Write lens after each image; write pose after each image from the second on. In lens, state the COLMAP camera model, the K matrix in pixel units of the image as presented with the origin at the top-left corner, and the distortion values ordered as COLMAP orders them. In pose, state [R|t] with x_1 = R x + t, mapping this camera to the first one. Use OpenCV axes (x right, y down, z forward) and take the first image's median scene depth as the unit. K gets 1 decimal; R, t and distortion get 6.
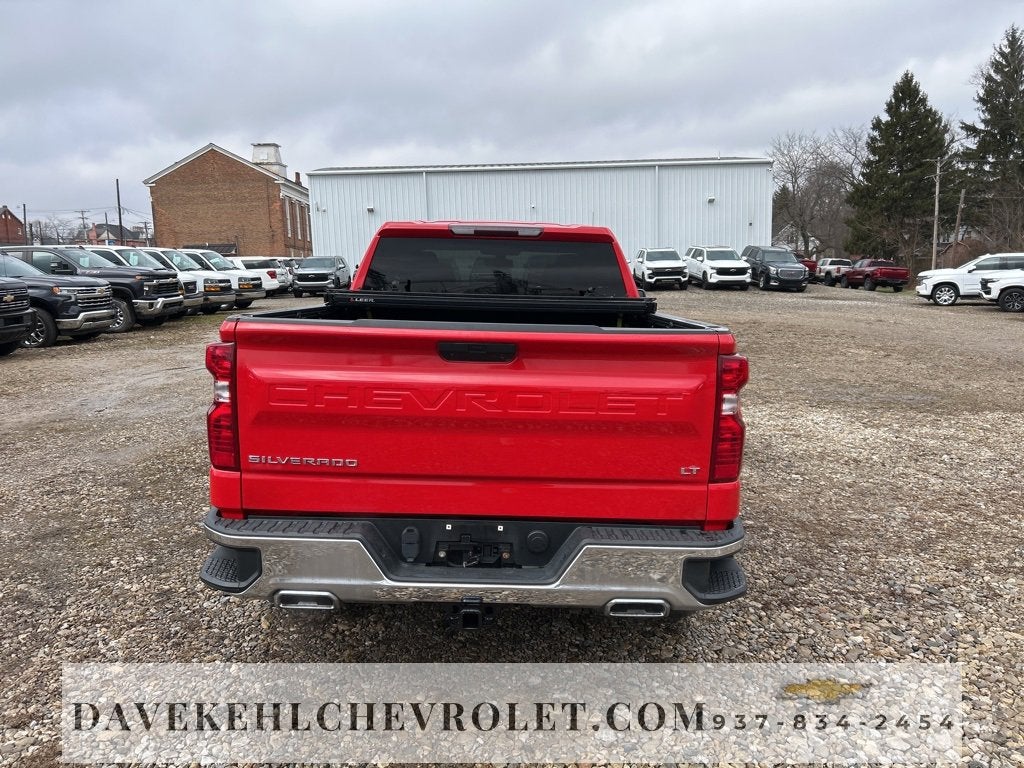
lens RADIAL K [[767.9, 0, 513.1], [0, 767.9, 378.8], [0, 0, 1]] dist [0.052232, -0.053185]
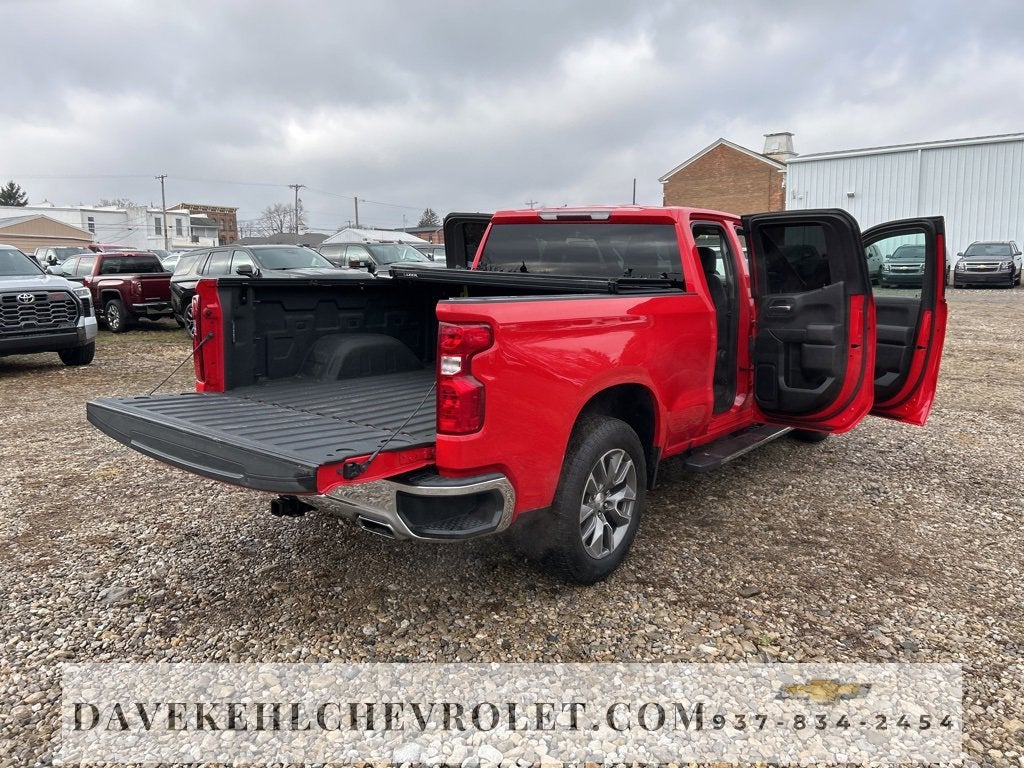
lens RADIAL K [[767.9, 0, 522.3], [0, 767.9, 376.1], [0, 0, 1]] dist [0.052232, -0.053185]
pose [[0.803962, 0.094666, -0.587098, 0.093405], [-0.089673, 0.995258, 0.037682, -0.000340], [0.587881, 0.022353, 0.808639, 0.014234]]
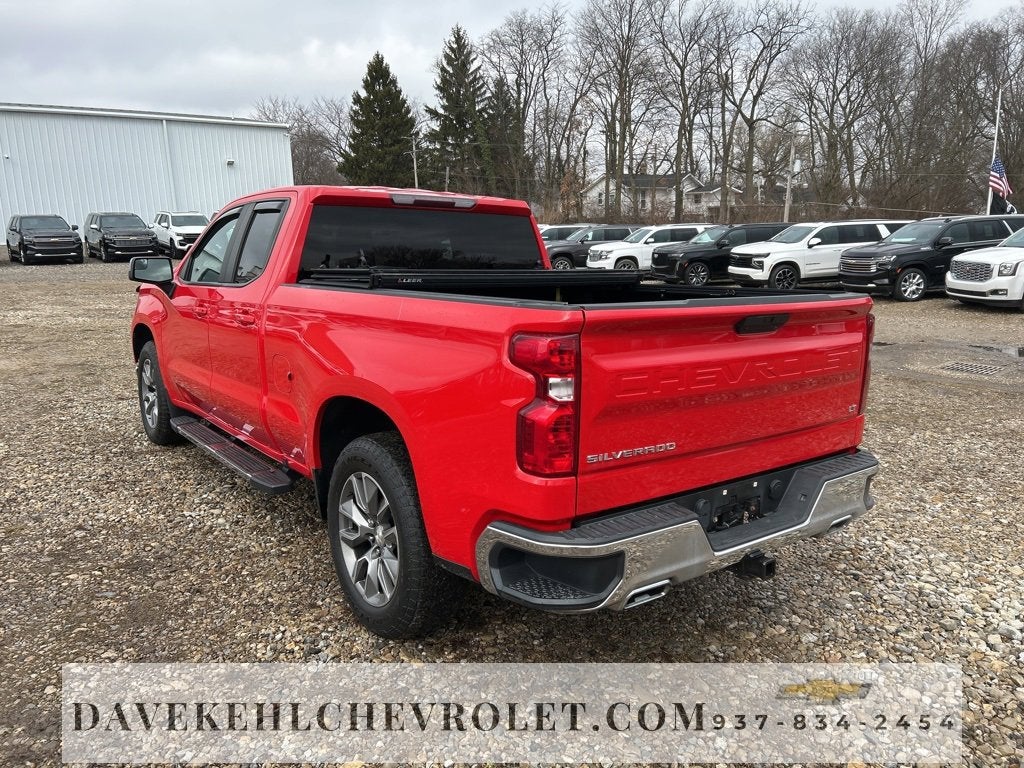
lens RADIAL K [[767.9, 0, 522.7], [0, 767.9, 382.4], [0, 0, 1]] dist [0.052232, -0.053185]
pose [[0.793244, -0.114168, 0.598104, -0.084913], [0.085774, 0.993422, 0.075869, -0.005672], [-0.602832, -0.008880, 0.797819, 0.029774]]
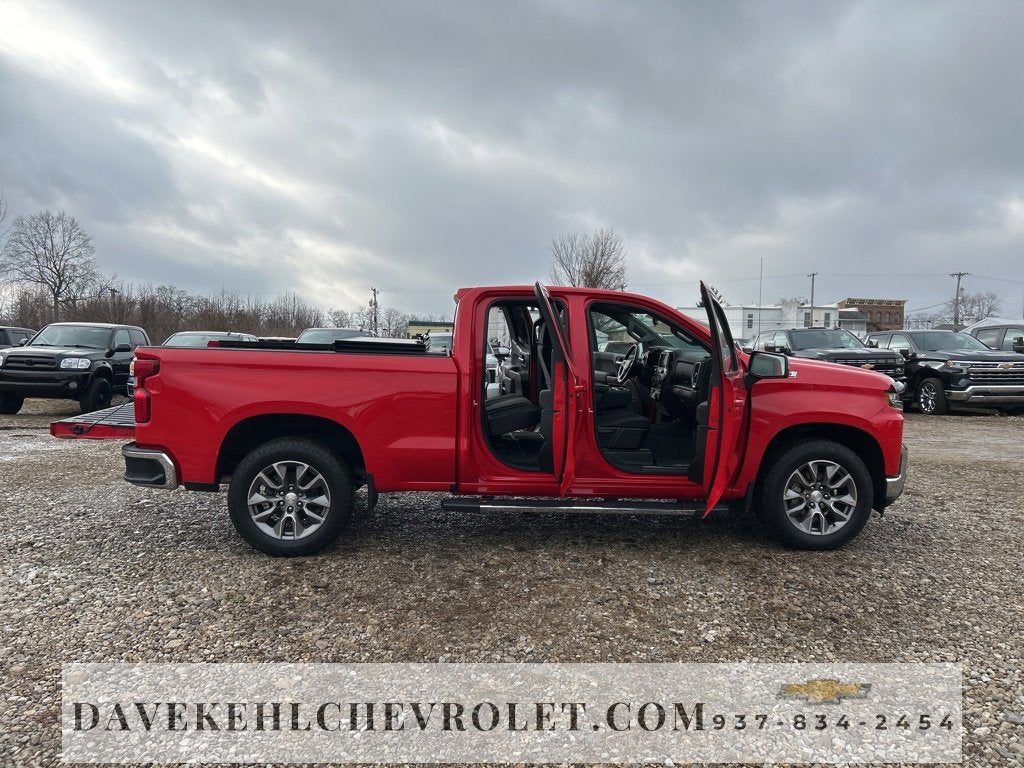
lens RADIAL K [[767.9, 0, 513.9], [0, 767.9, 407.7], [0, 0, 1]] dist [0.052232, -0.053185]
pose [[0.092122, 0.082859, -0.992294, 0.213693], [-0.155680, 0.985475, 0.067837, -0.017094], [0.983503, 0.148231, 0.103683, 0.161261]]
